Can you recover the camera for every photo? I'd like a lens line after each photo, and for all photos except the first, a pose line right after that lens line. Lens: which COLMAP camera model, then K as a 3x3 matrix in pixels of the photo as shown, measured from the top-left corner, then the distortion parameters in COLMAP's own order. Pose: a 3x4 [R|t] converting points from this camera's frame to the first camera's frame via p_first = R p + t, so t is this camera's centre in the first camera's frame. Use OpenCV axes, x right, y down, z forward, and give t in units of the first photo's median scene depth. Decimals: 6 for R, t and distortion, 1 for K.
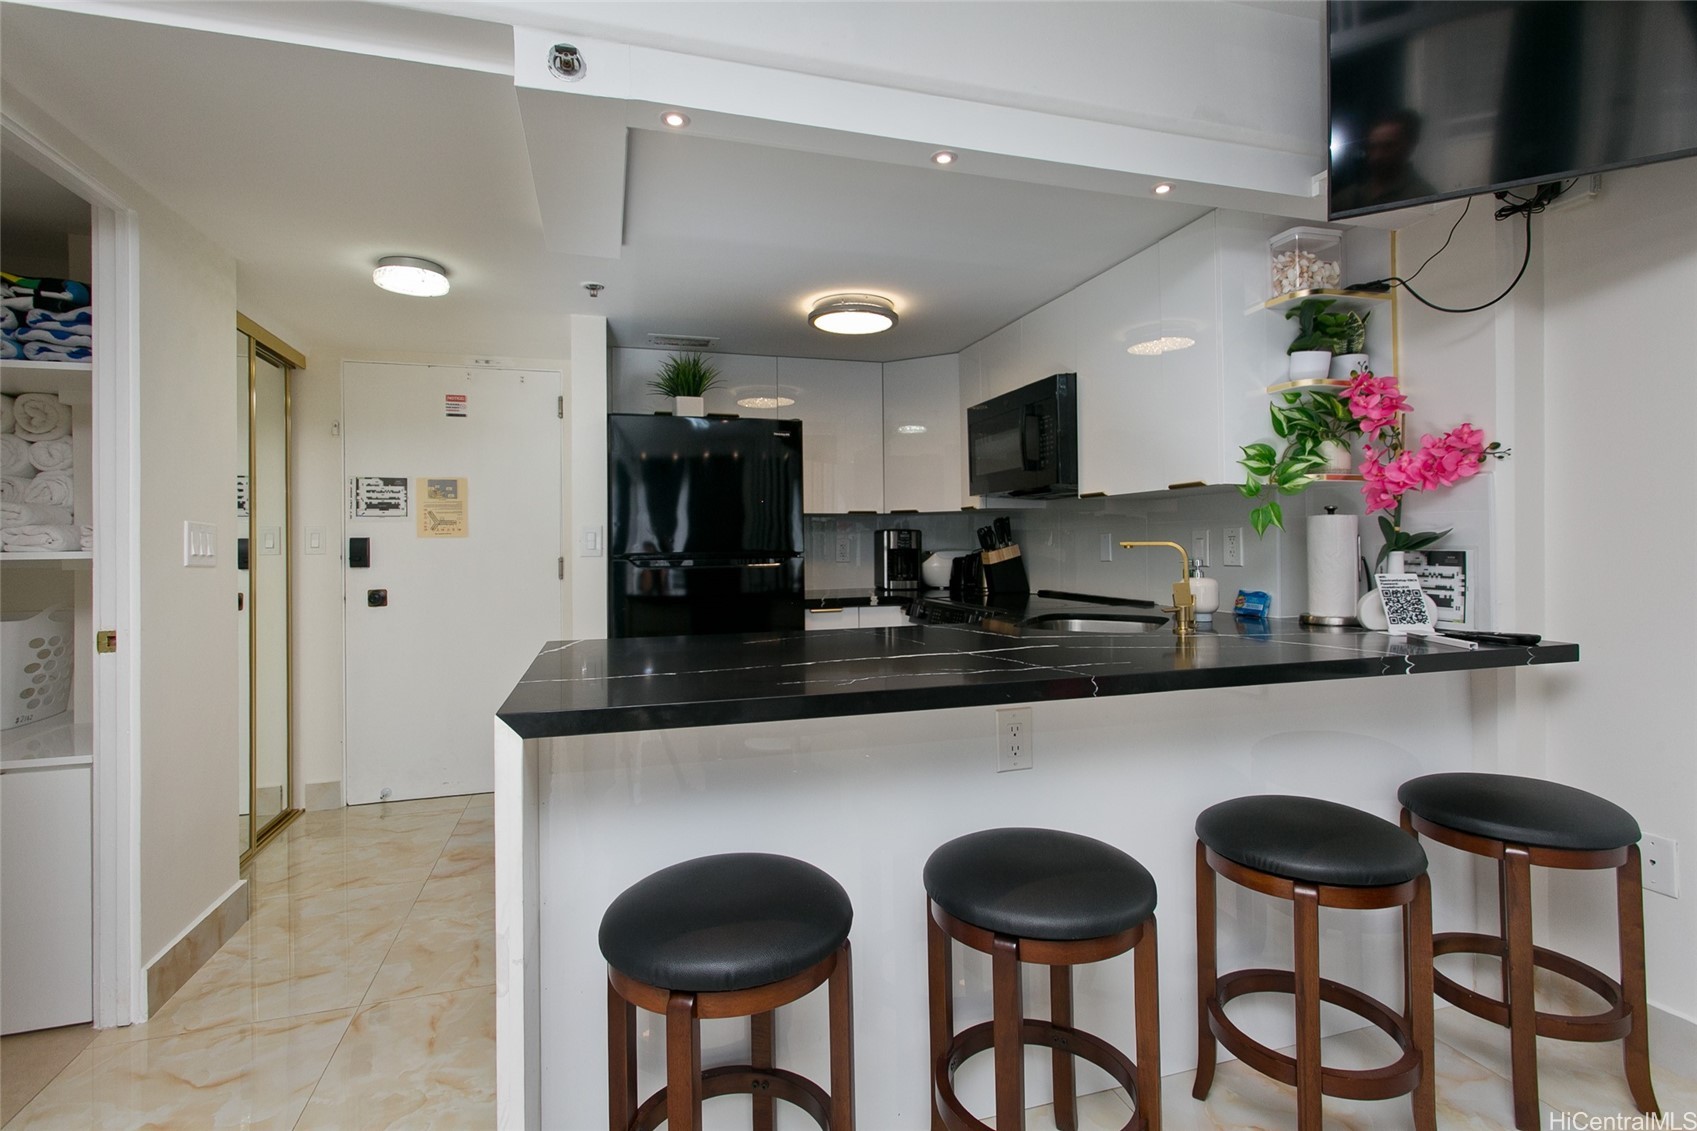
lens RADIAL K [[806.8, 0, 870.8], [0, 806.8, 539.3], [0, 0, 1]] dist [0.002576, 0.000470]
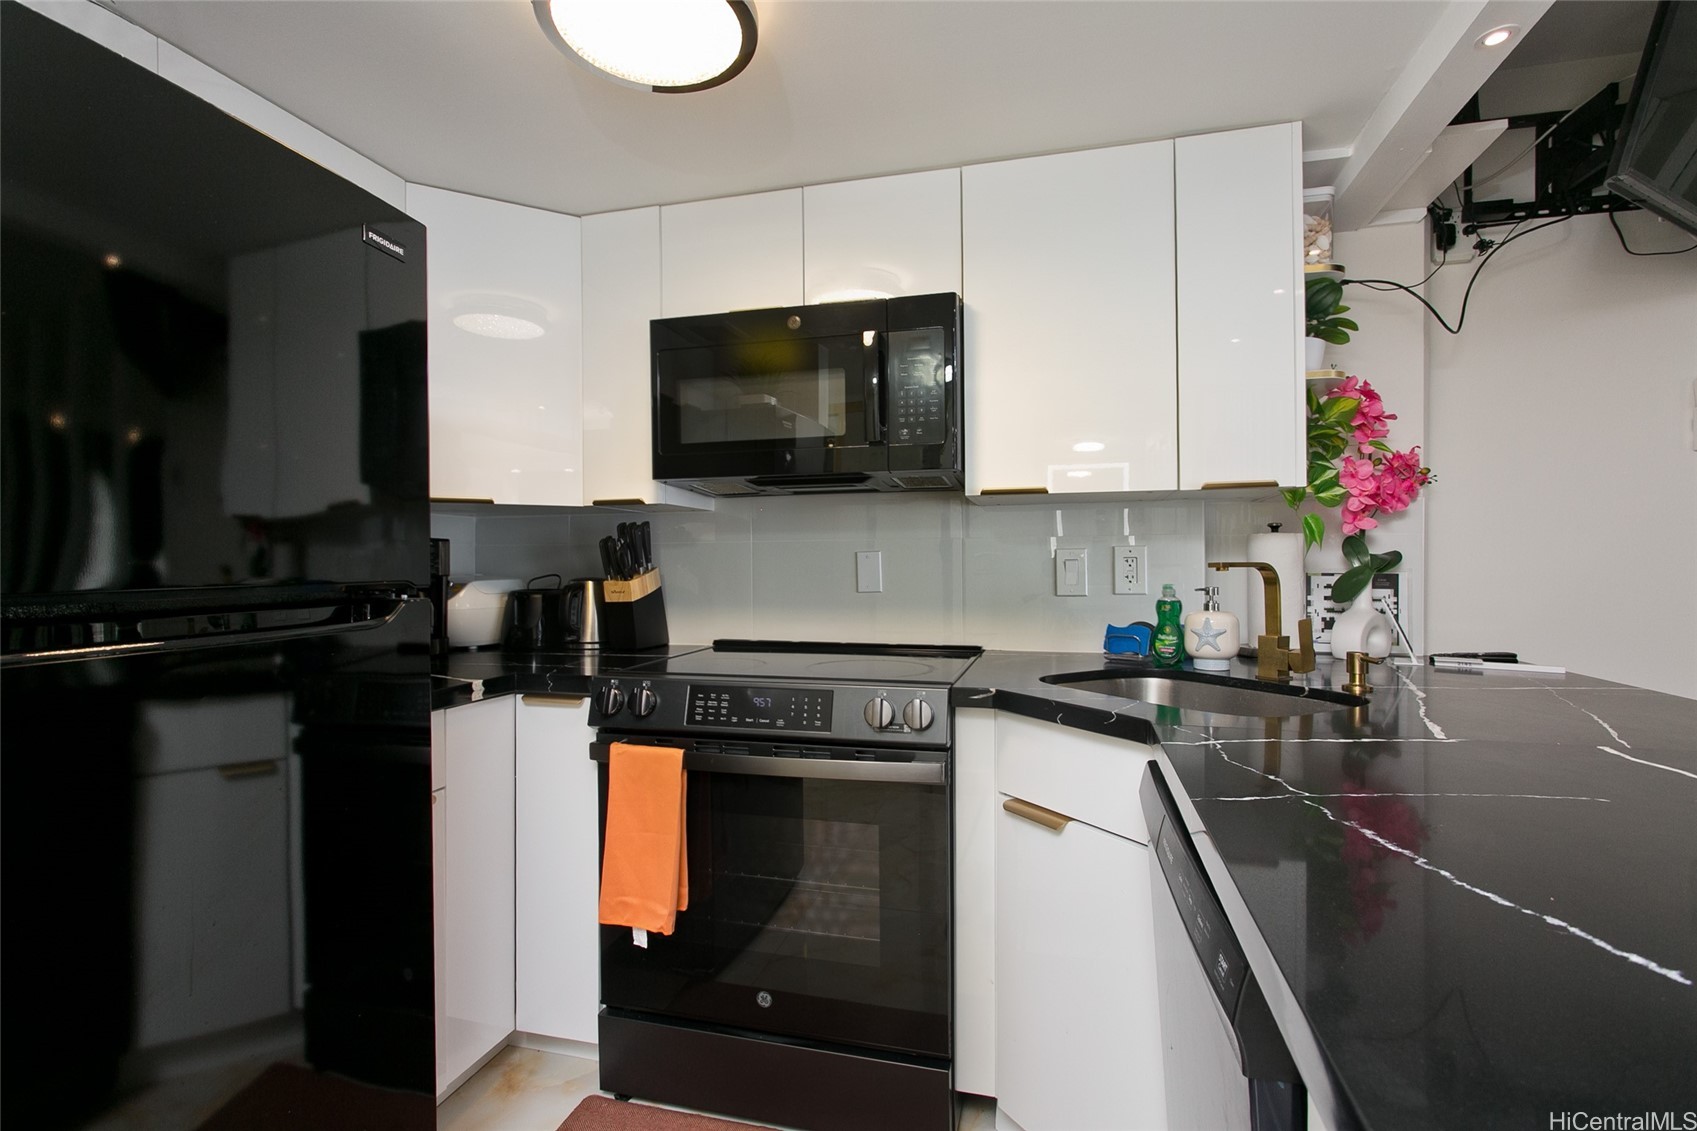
lens RADIAL K [[806.8, 0, 849.4], [0, 806.8, 573.5], [0, 0, 1]] dist [0.002576, 0.000470]
pose [[0.539933, 0.008146, 0.841668, -0.267088], [-0.006462, 0.999964, -0.005533, 0.013663], [-0.841683, -0.002451, 0.539967, 0.575607]]
